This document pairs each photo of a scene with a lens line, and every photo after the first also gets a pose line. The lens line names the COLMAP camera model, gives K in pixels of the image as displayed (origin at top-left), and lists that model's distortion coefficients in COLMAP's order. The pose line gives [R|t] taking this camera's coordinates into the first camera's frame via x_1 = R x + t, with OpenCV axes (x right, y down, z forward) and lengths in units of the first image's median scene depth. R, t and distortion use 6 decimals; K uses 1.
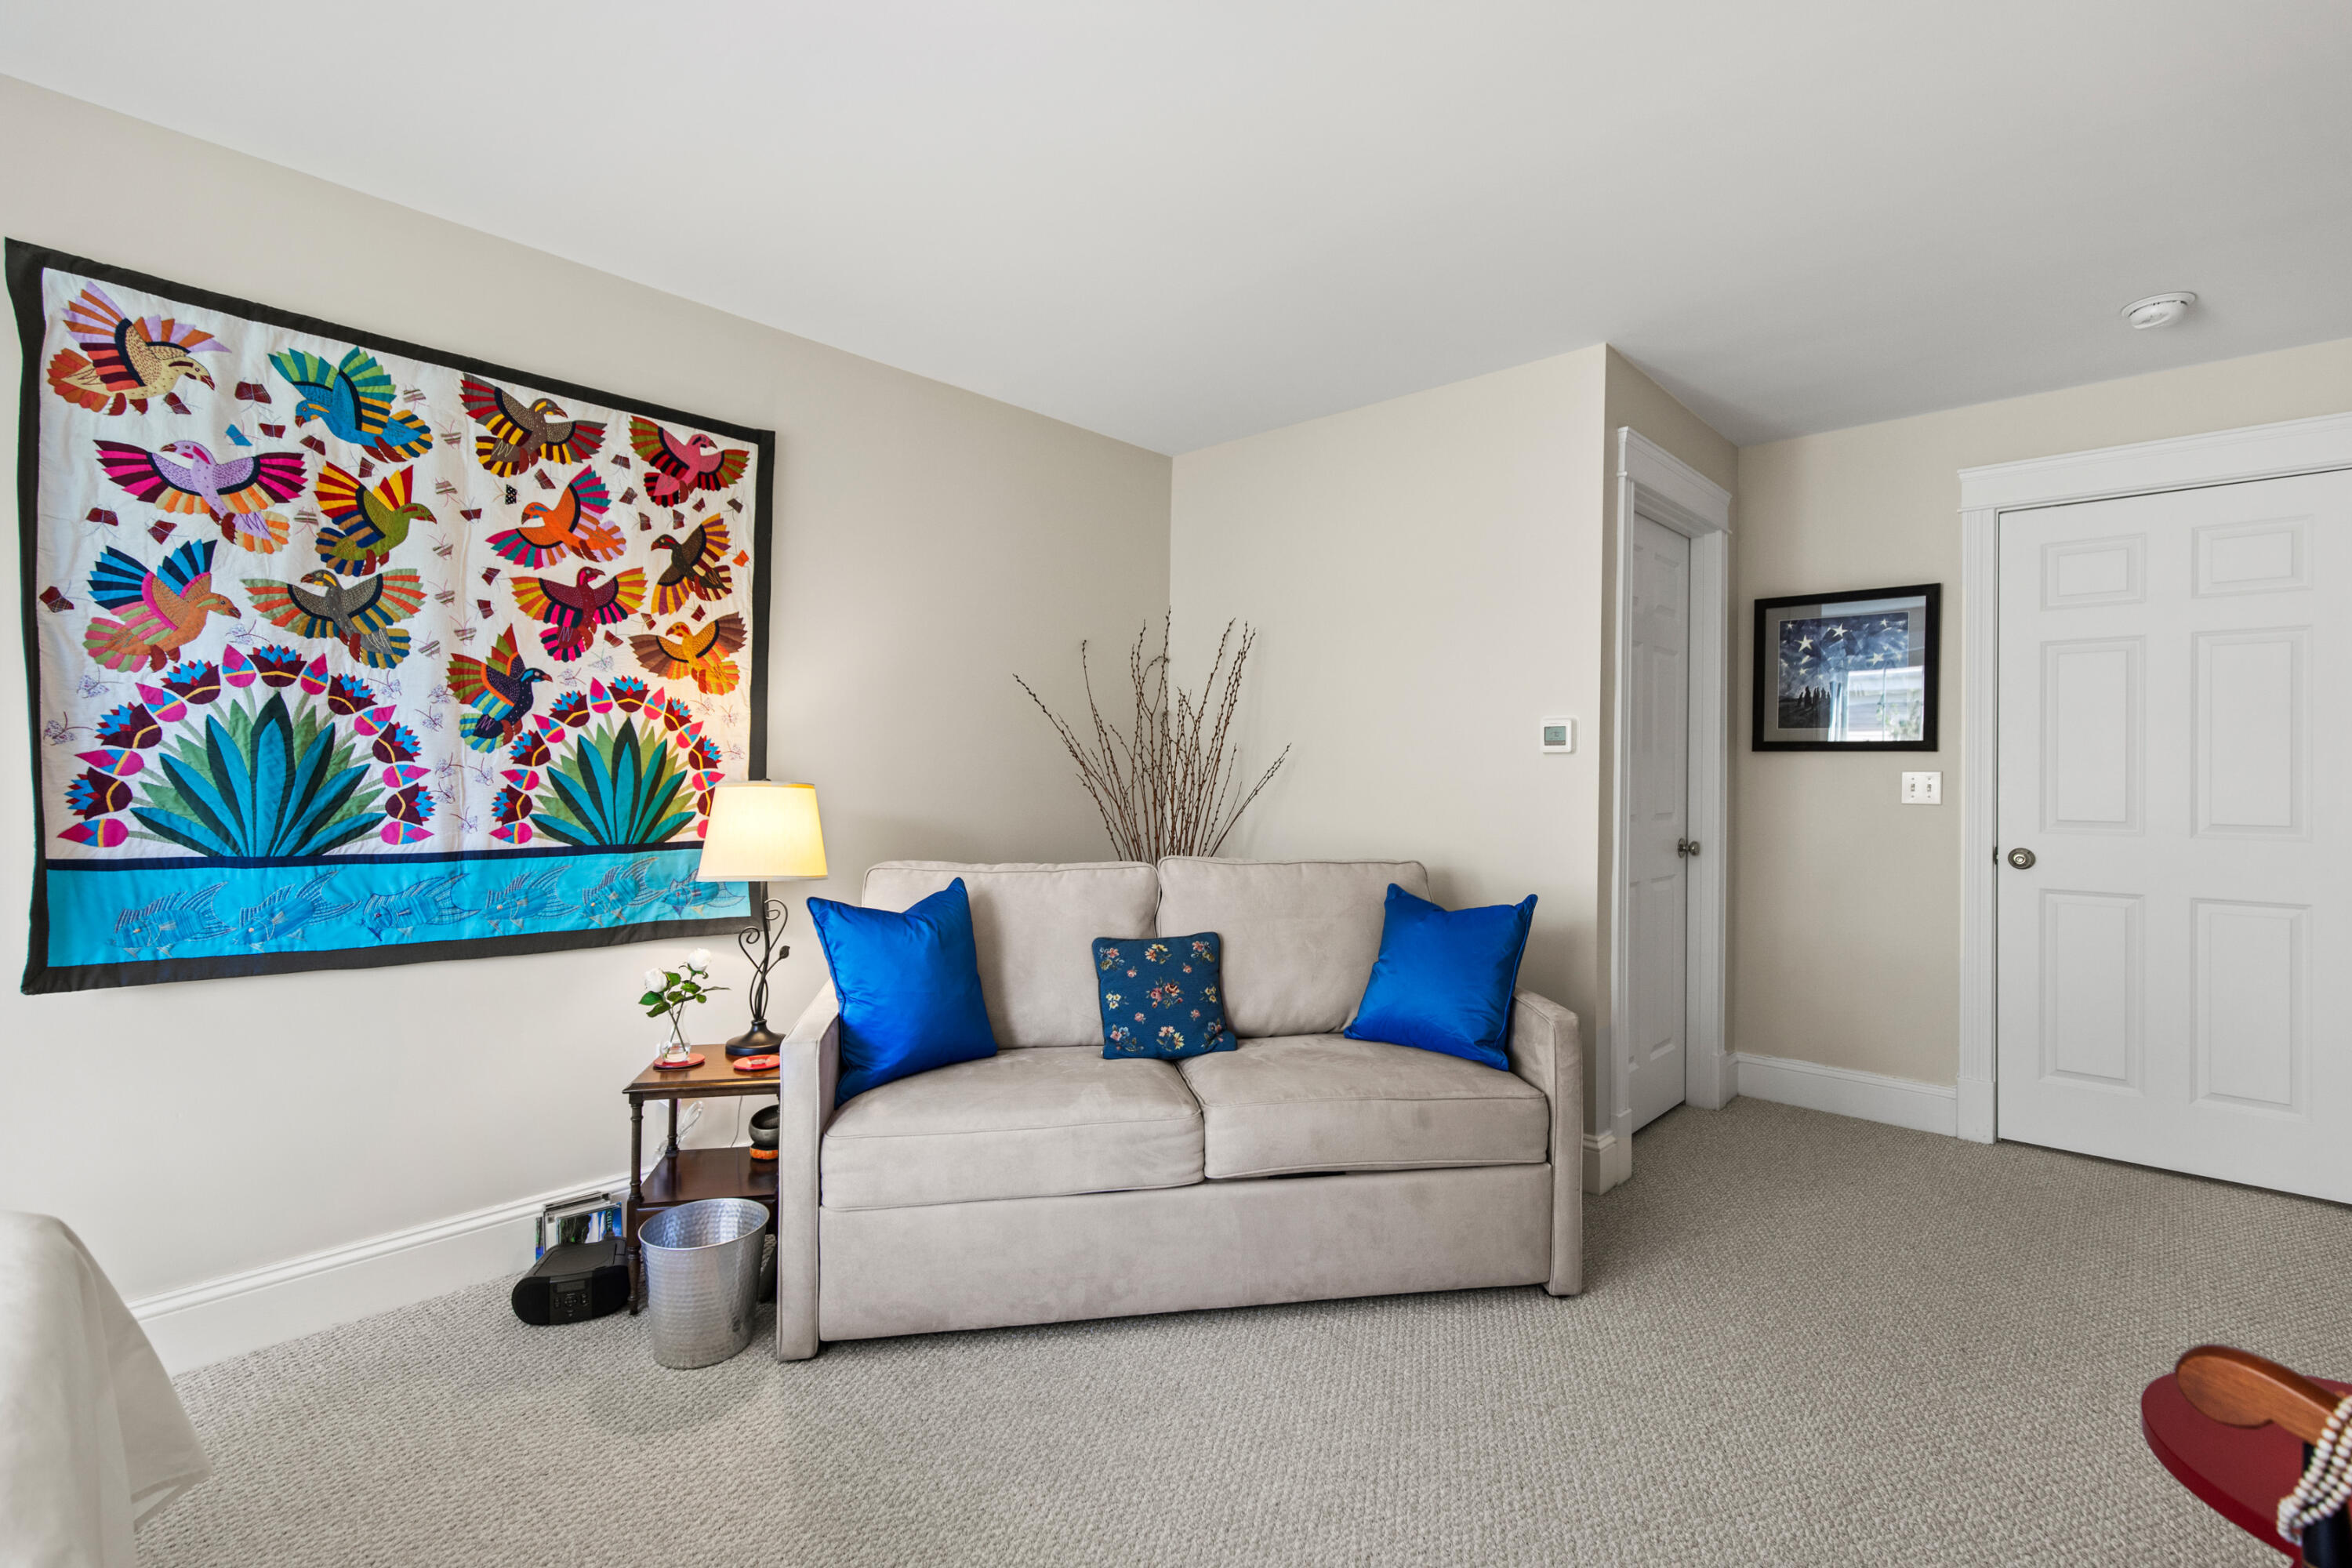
lens RADIAL K [[1058.6, 0, 1179.2], [0, 1058.6, 773.3], [0, 0, 1]] dist [0.007617, -0.000516]
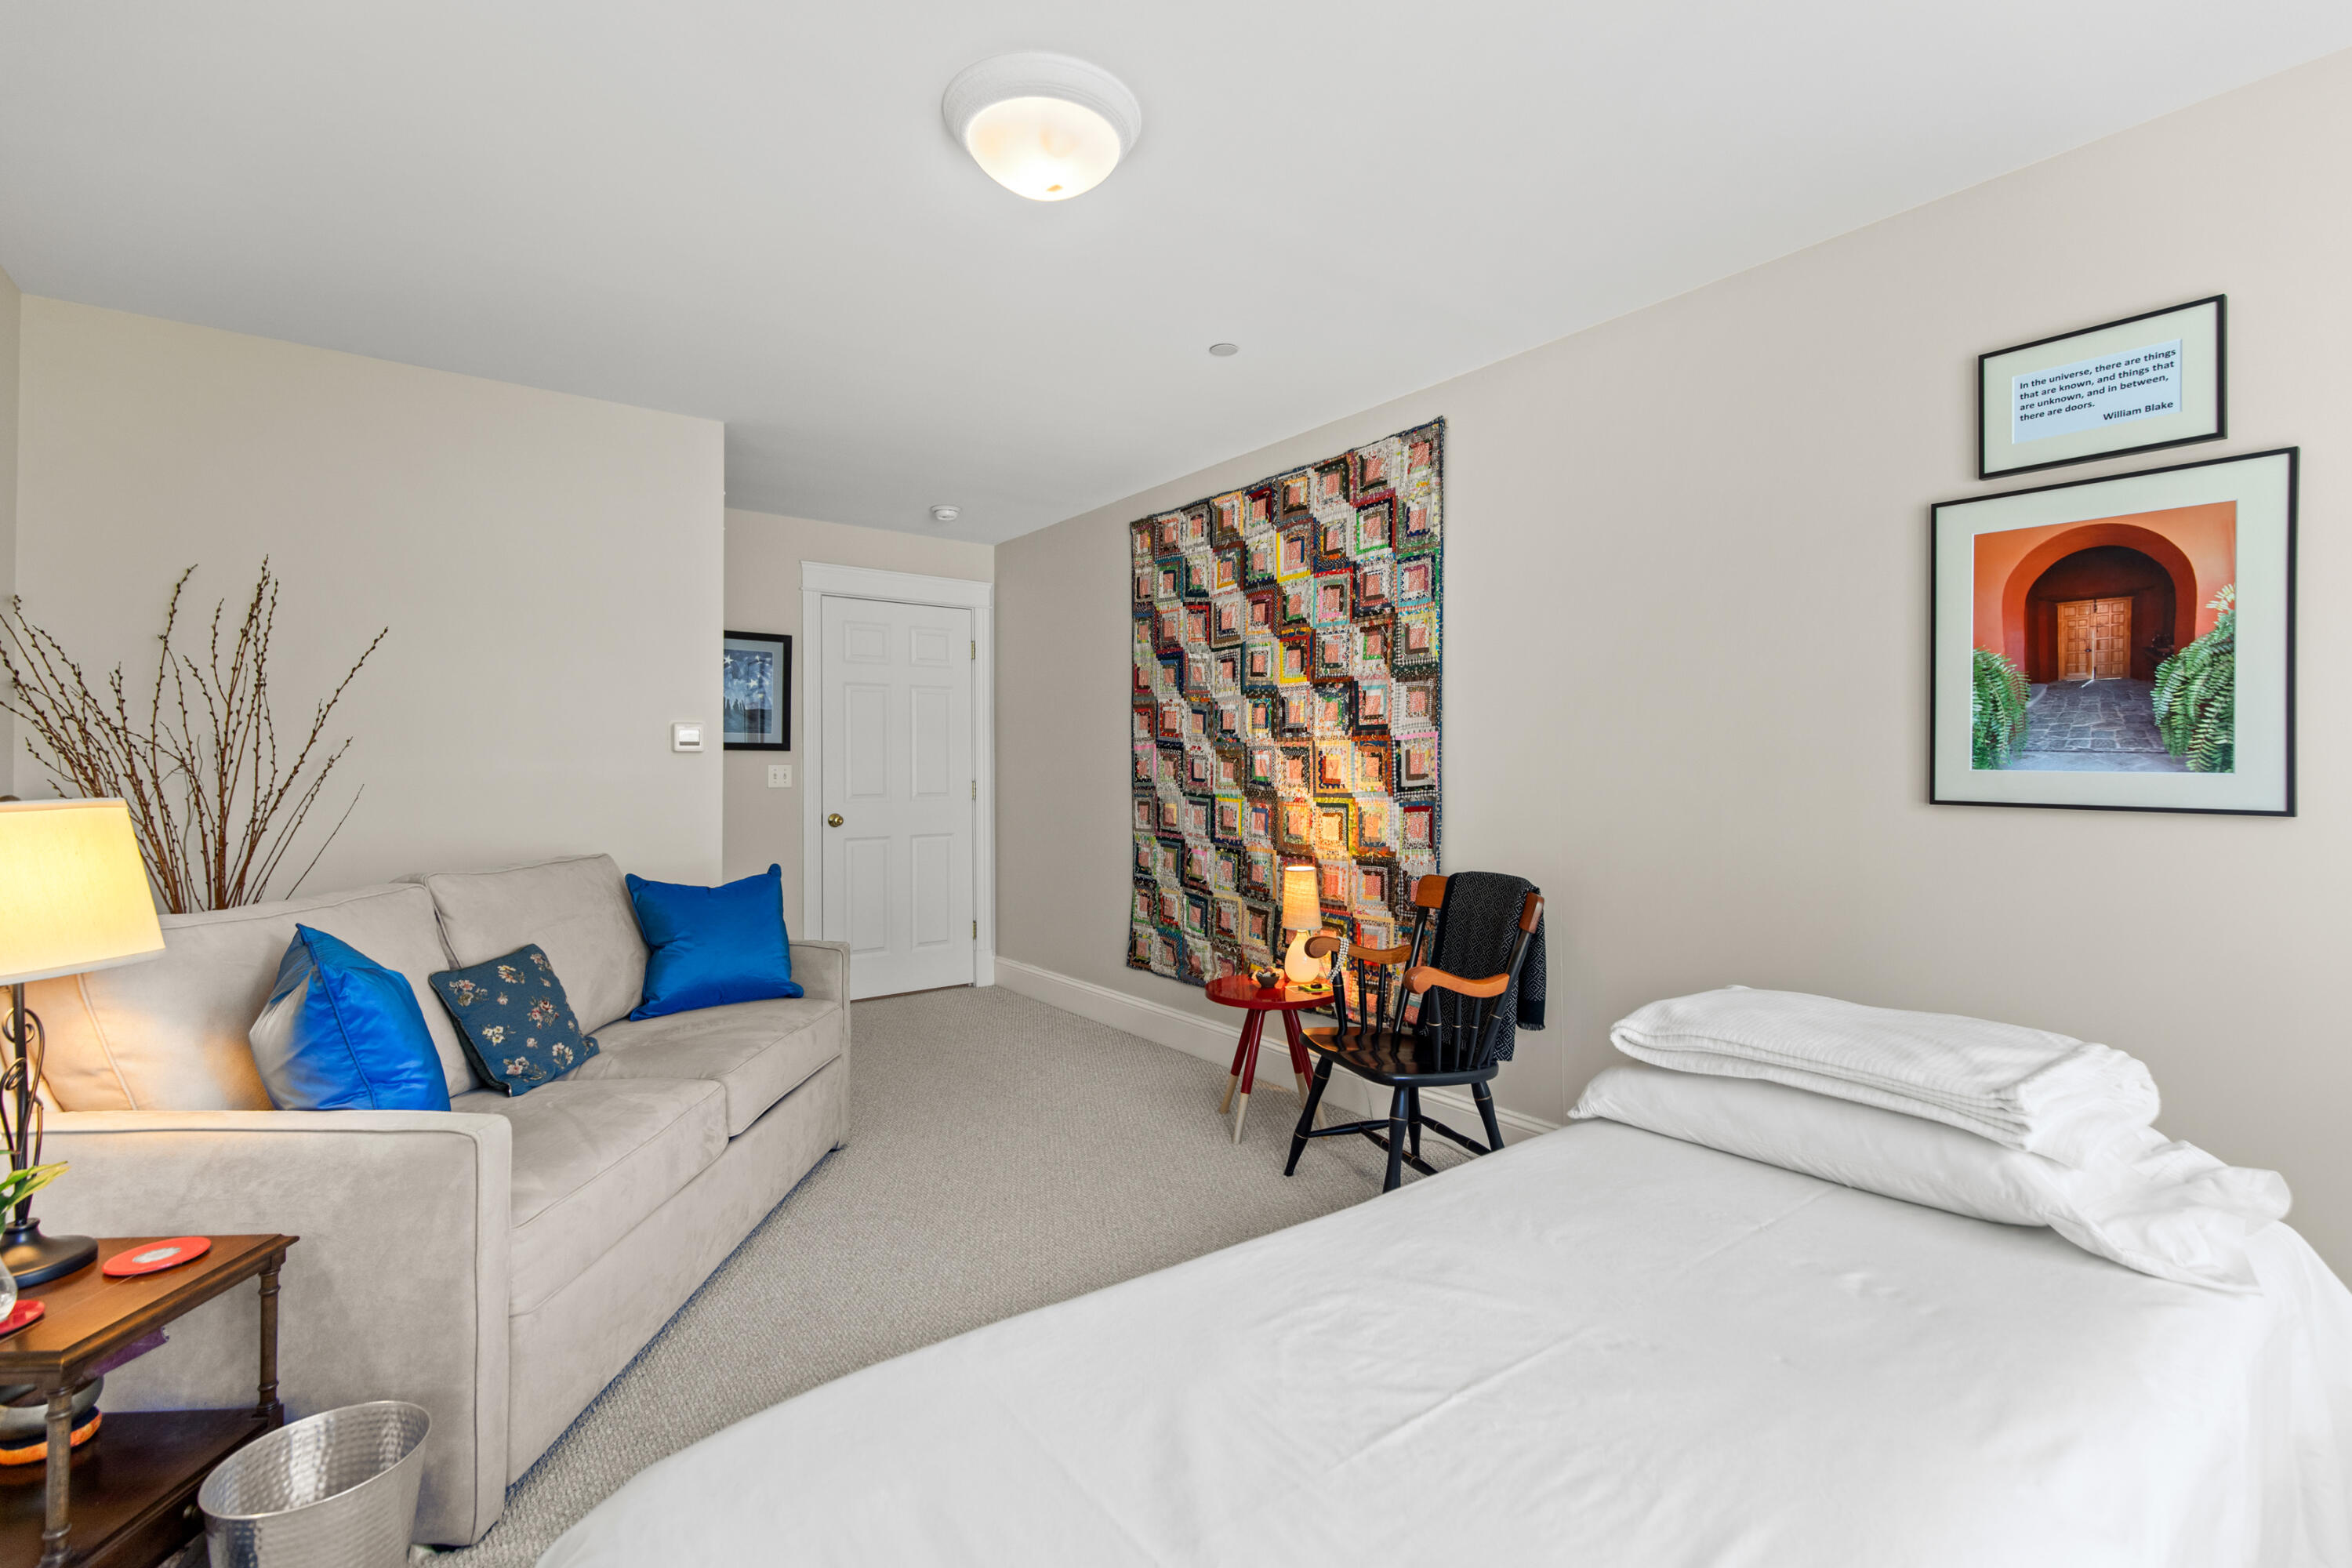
lens RADIAL K [[1058.6, 0, 1178.6], [0, 1058.6, 773.5], [0, 0, 1]] dist [0.007617, -0.000516]
pose [[0.170996, -0.012590, 0.985191, -0.658924], [-0.001364, 0.999914, 0.013015, -0.009930], [-0.985271, -0.003569, 0.170965, 0.235391]]
